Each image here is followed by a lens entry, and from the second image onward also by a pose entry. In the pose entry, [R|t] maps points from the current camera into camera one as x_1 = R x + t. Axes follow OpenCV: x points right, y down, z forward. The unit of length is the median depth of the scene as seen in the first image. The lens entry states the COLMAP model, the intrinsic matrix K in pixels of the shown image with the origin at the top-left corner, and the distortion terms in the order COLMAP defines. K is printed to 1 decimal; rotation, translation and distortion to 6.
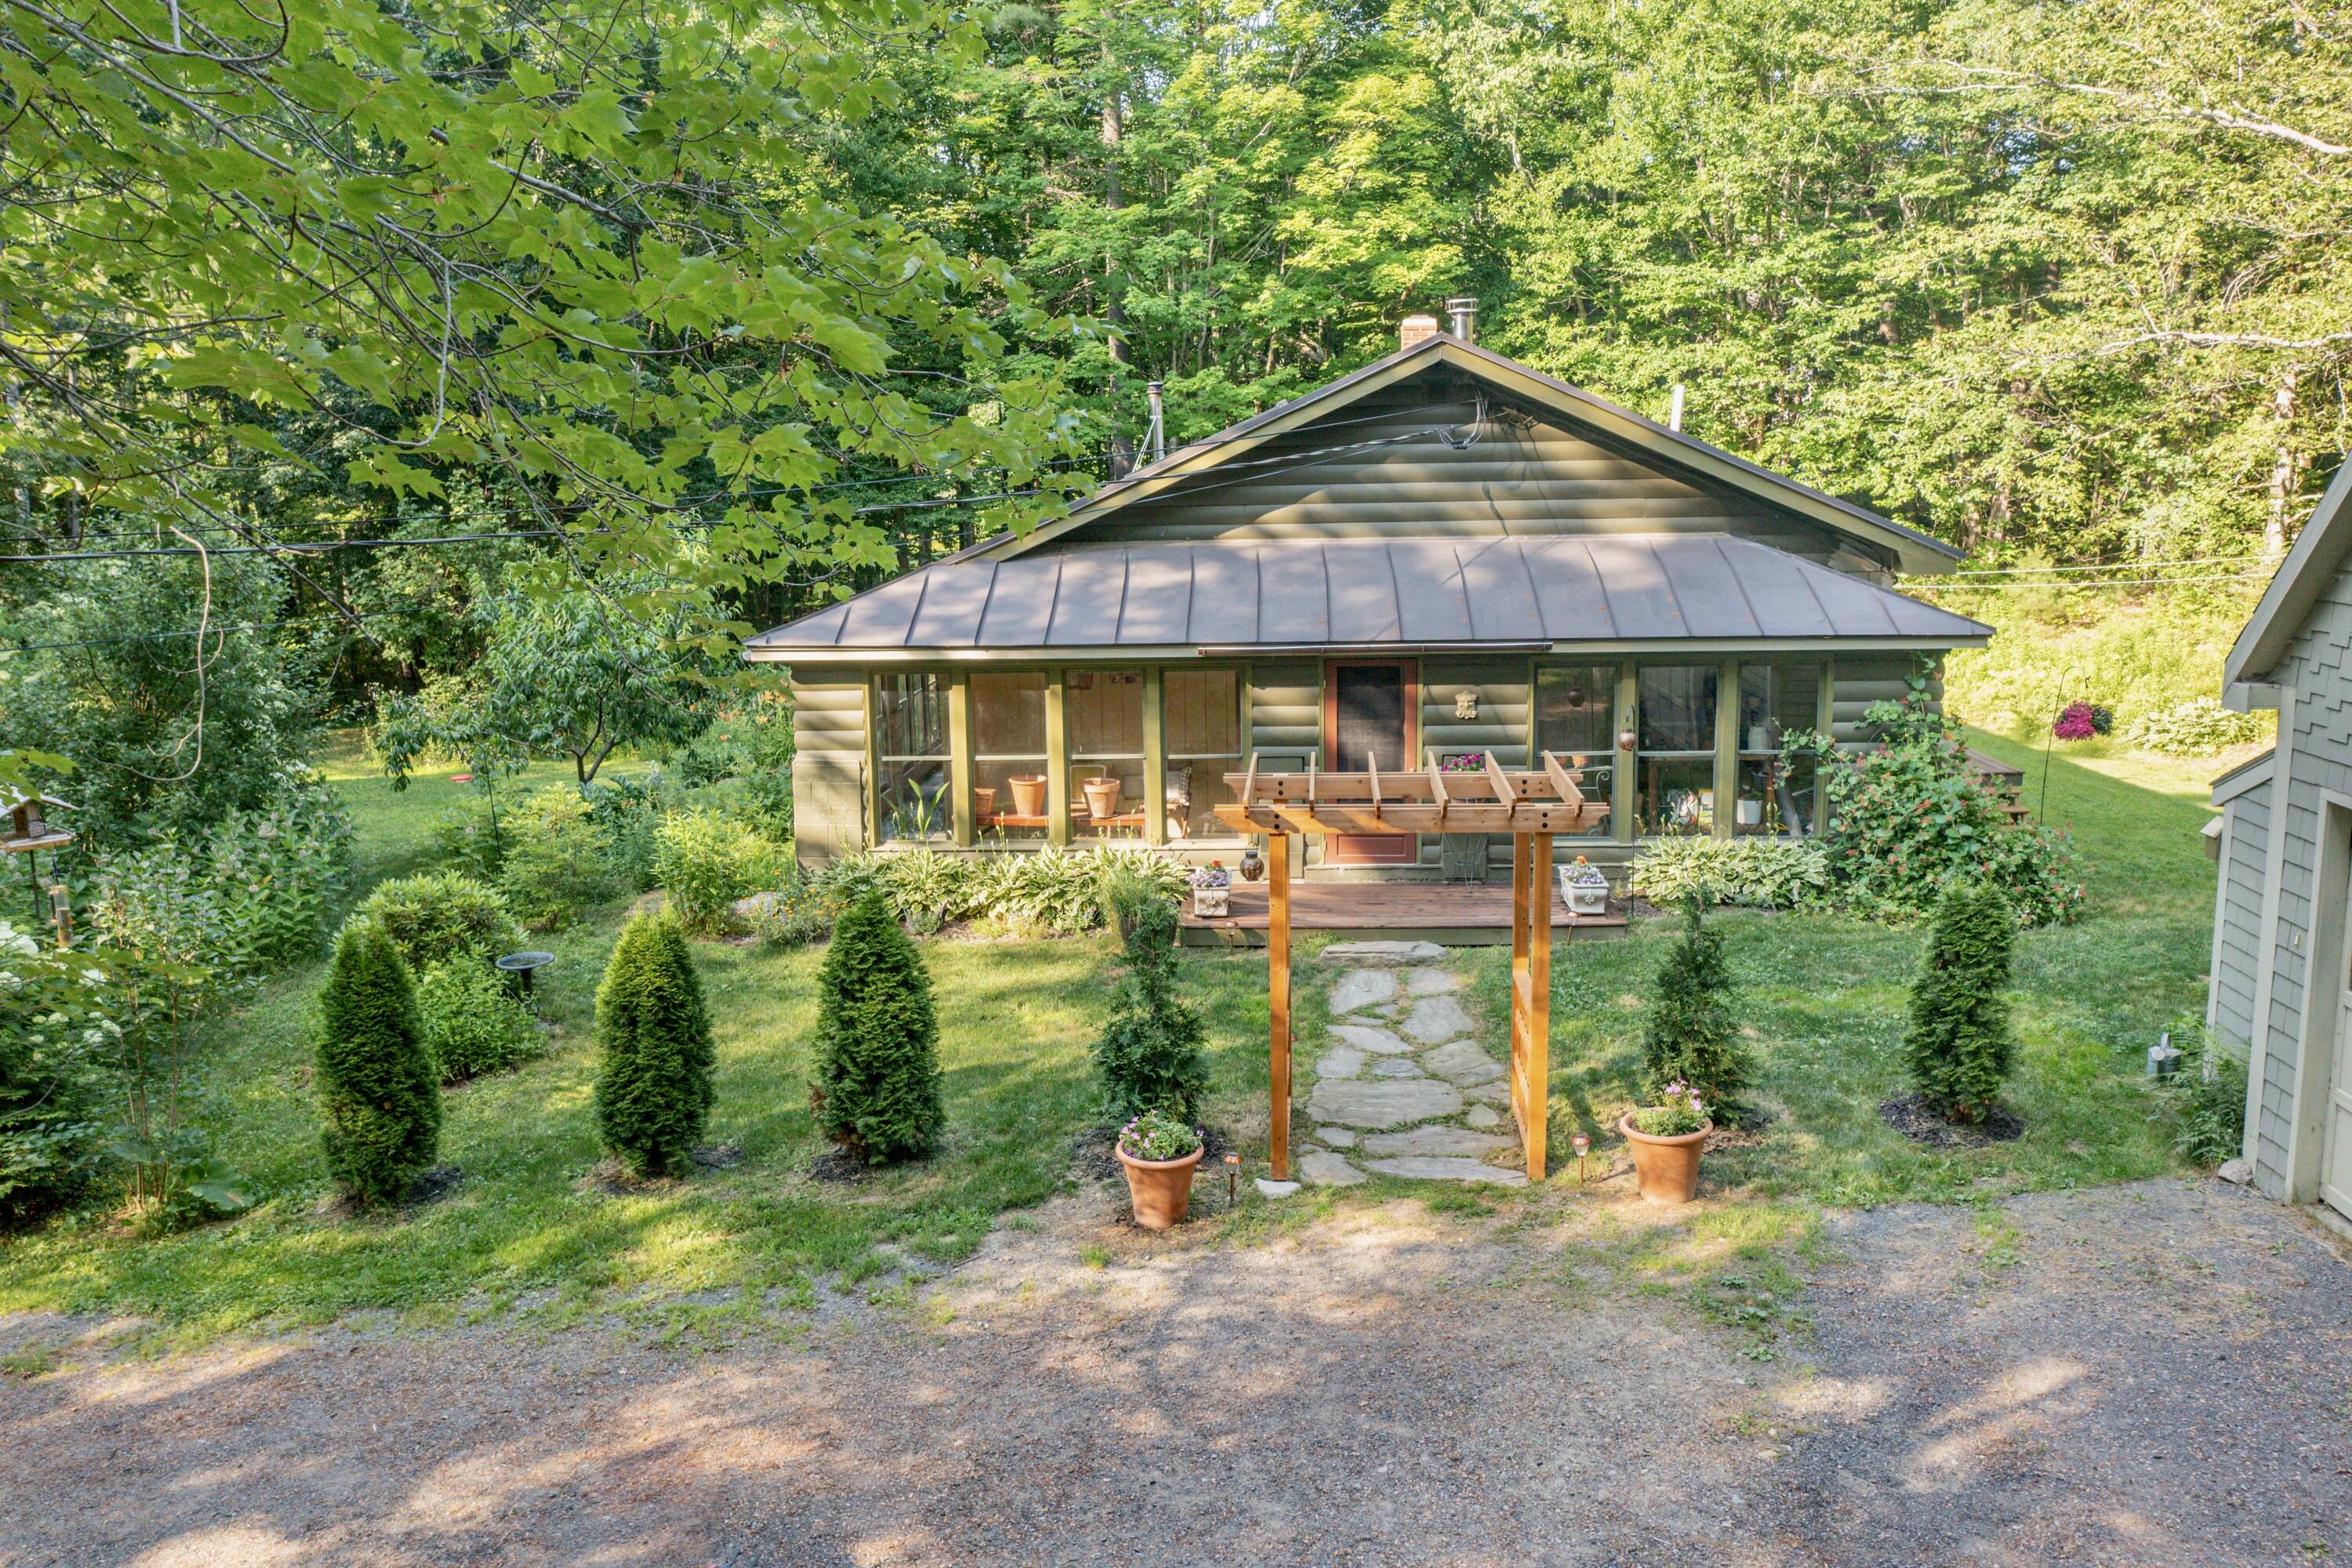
lens RADIAL K [[1883.8, 0, 1176.0], [0, 1883.8, 784.0], [0, 0, 1]] dist [-0.006954, -0.007628]
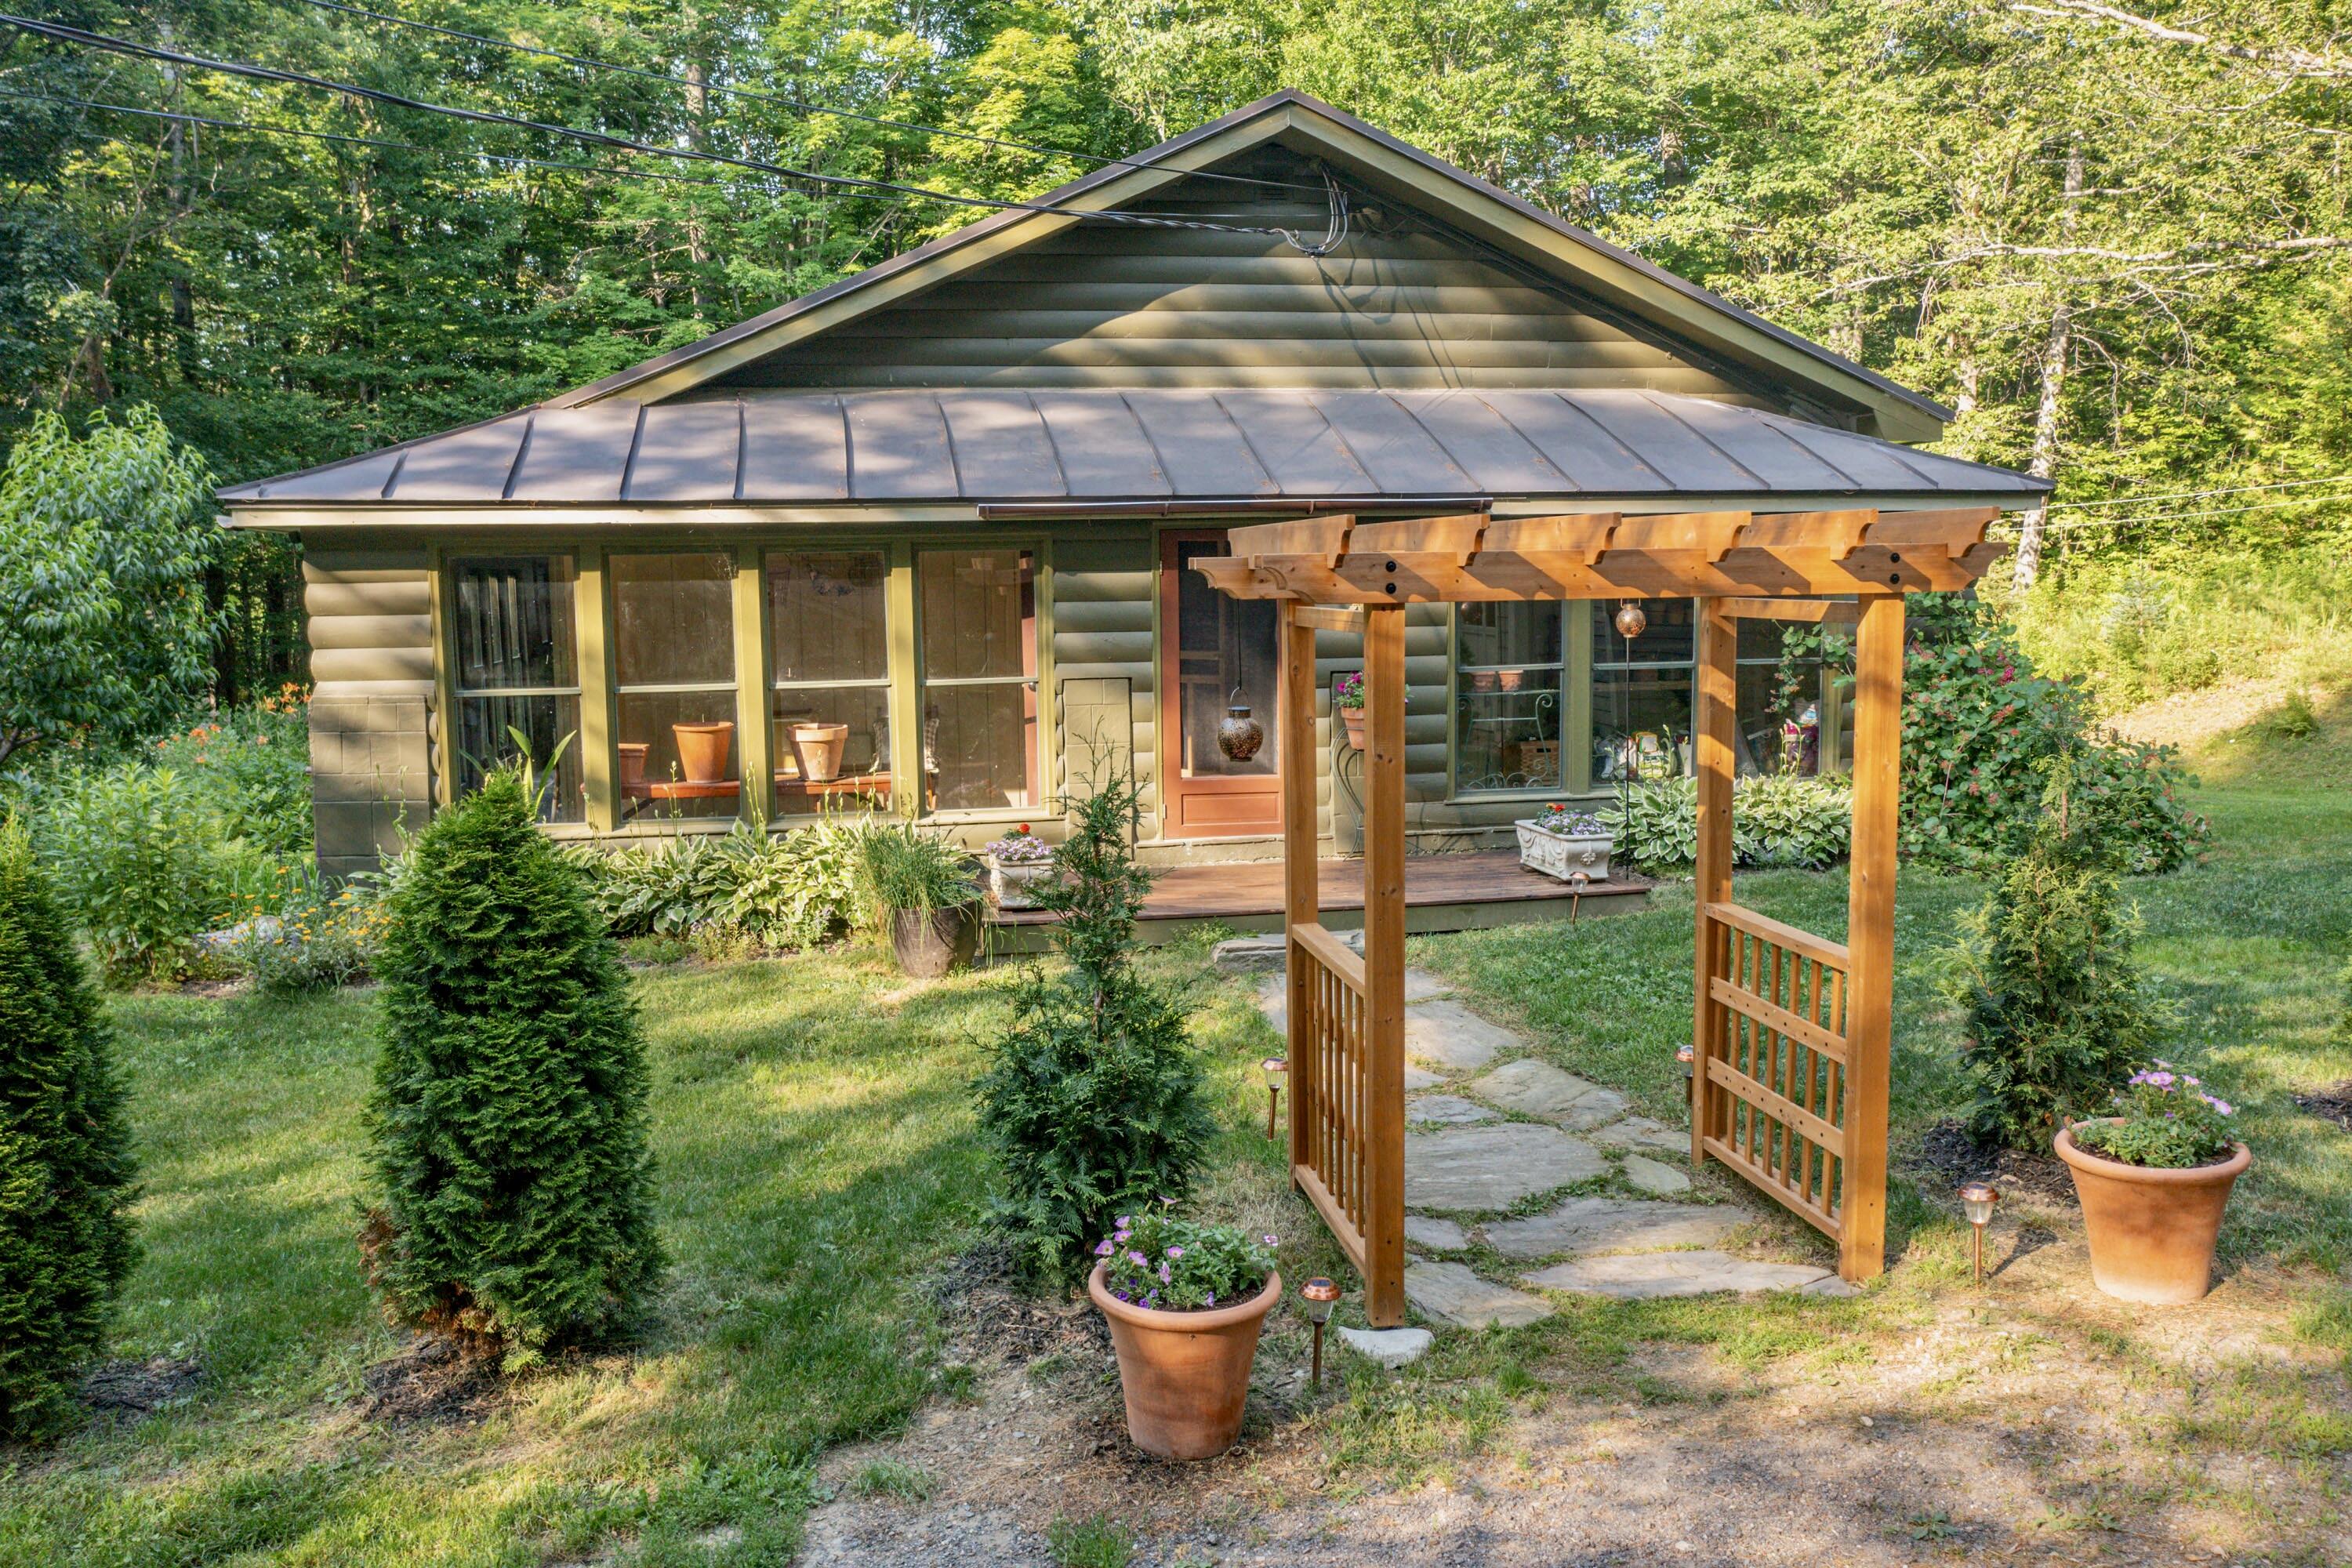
lens RADIAL K [[1876.4, 0, 1179.0], [0, 1876.4, 783.5], [0, 0, 1]] dist [-0.008140, 0.009007]
pose [[0.972004, -0.023728, 0.233765, -0.101604], [0.038539, 0.997514, -0.058993, 0.088346], [-0.231784, 0.066351, 0.970502, 0.488351]]
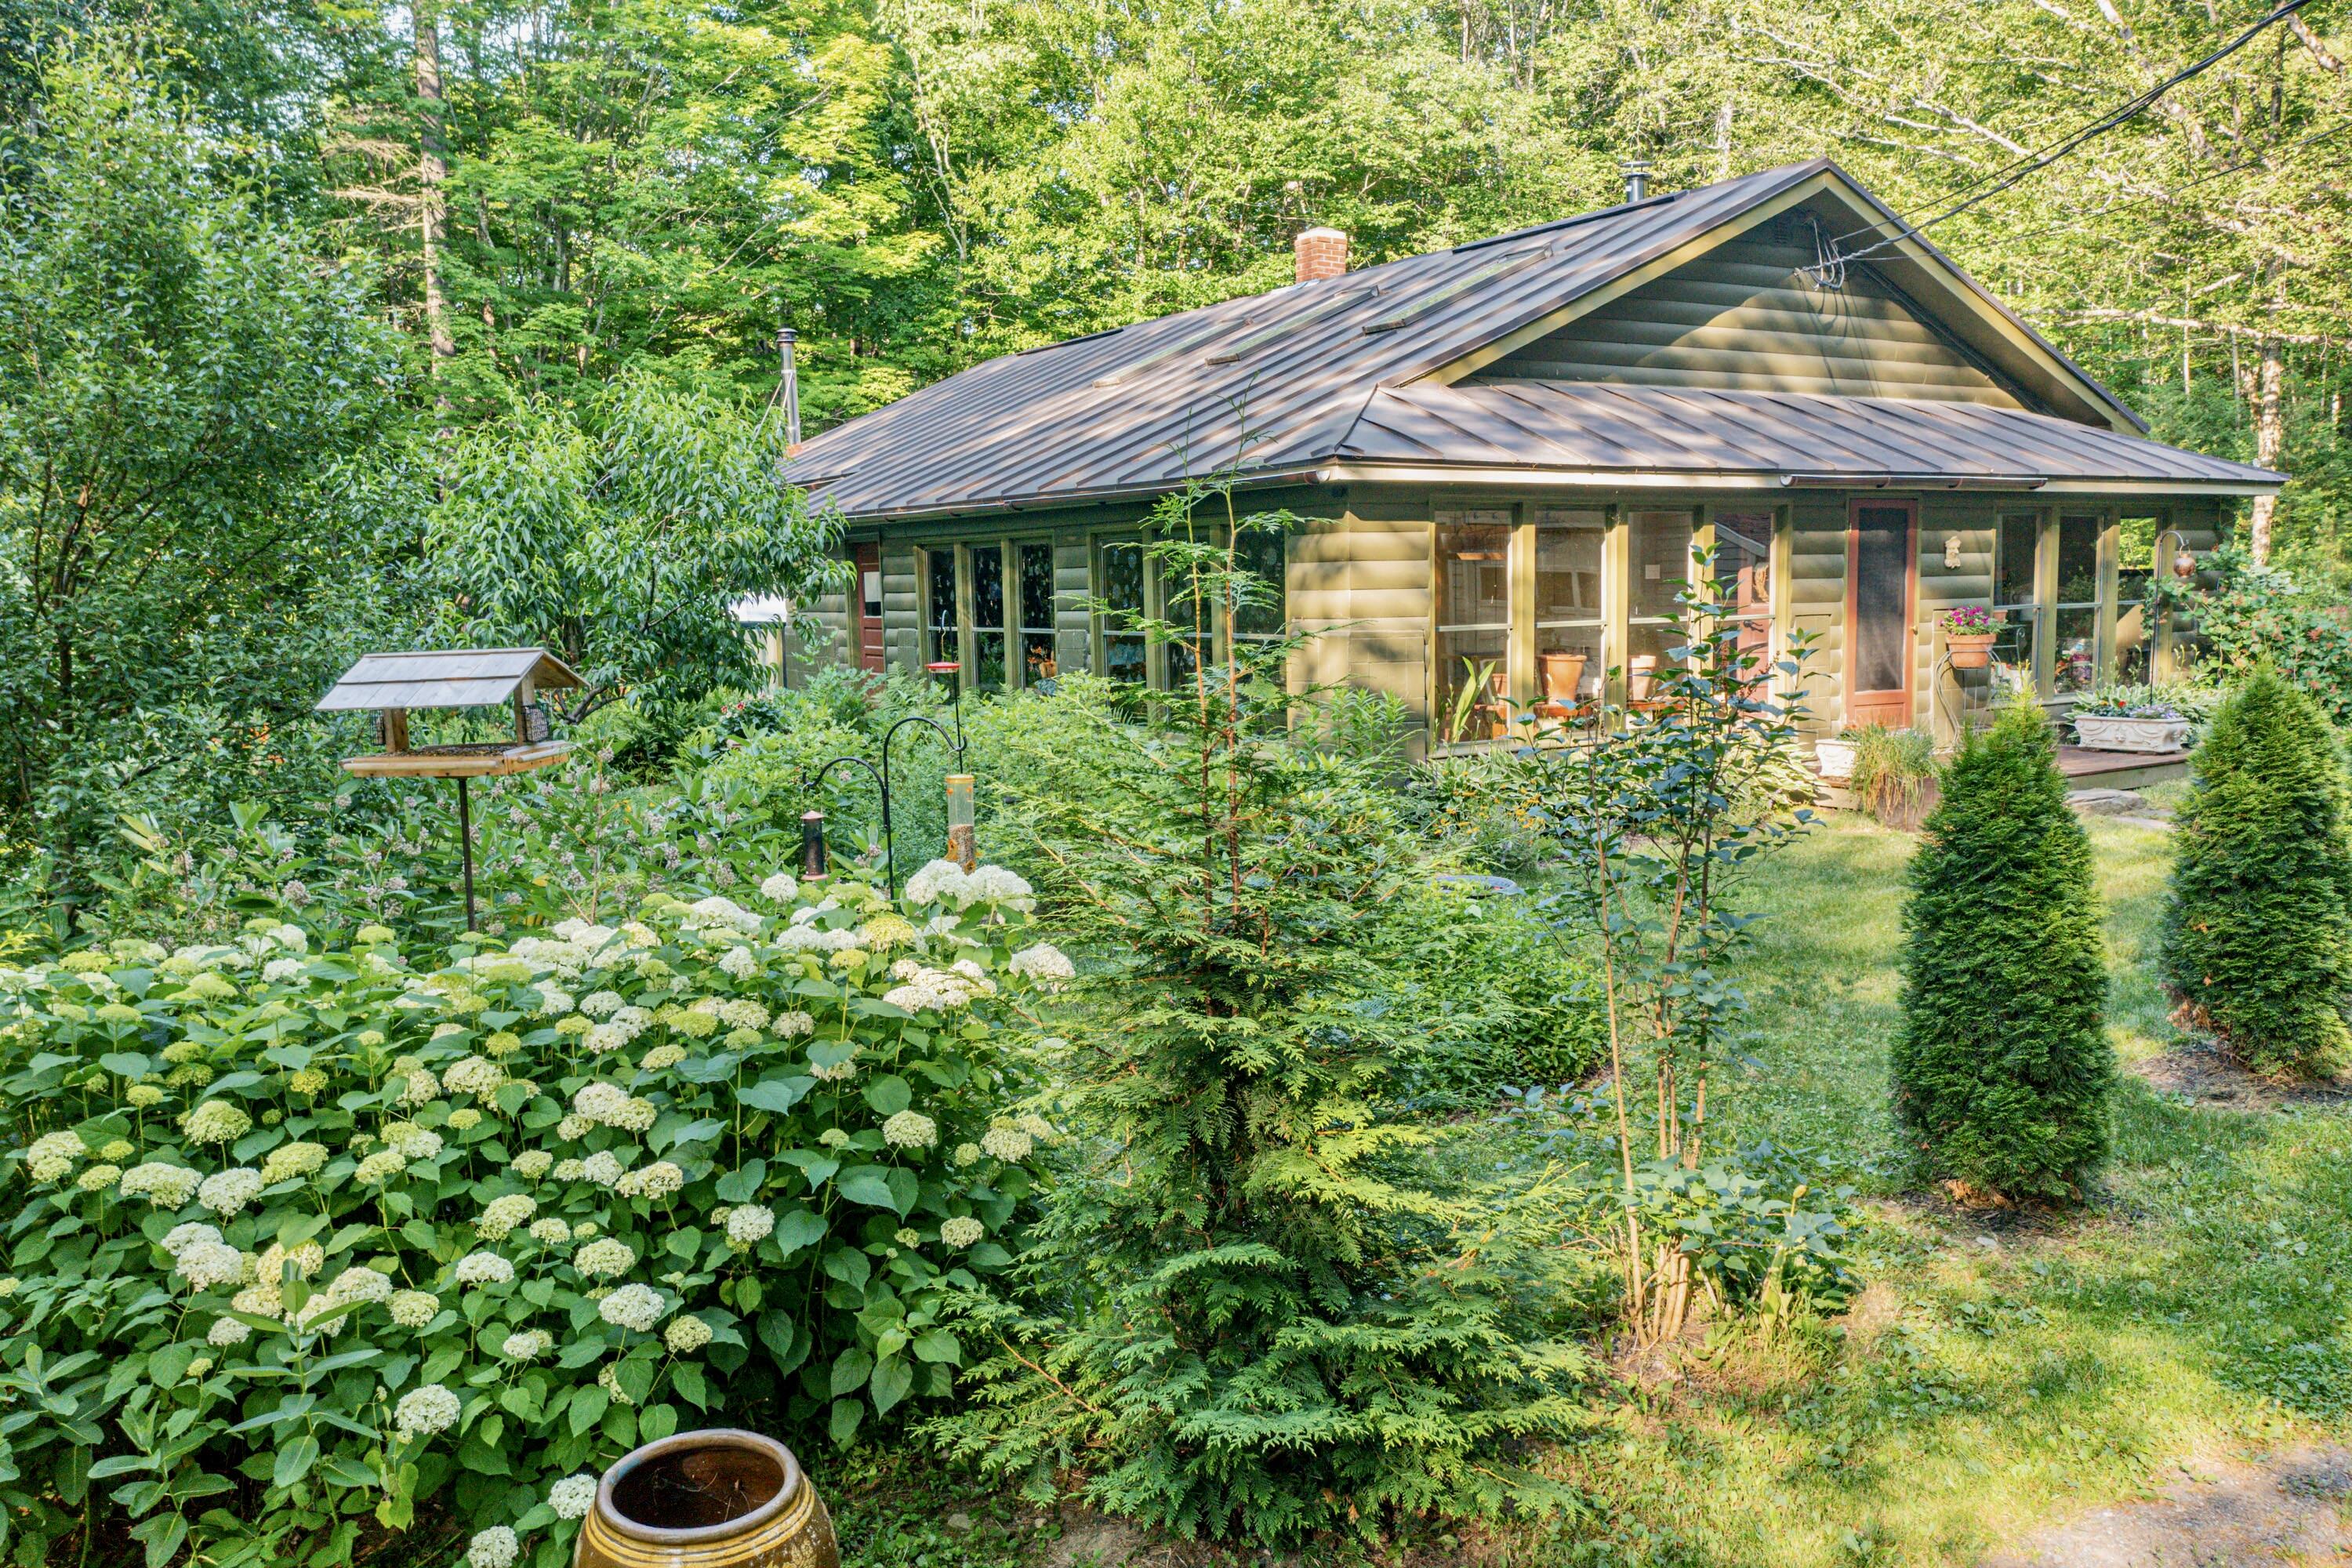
lens RADIAL K [[1883.8, 0, 1176.0], [0, 1883.8, 784.0], [0, 0, 1]] dist [-0.006954, -0.007628]
pose [[0.824682, -0.057759, 0.562640, -0.922805], [0.098061, 0.994308, -0.041659, 0.094713], [-0.557031, 0.089529, 0.825652, 0.652587]]
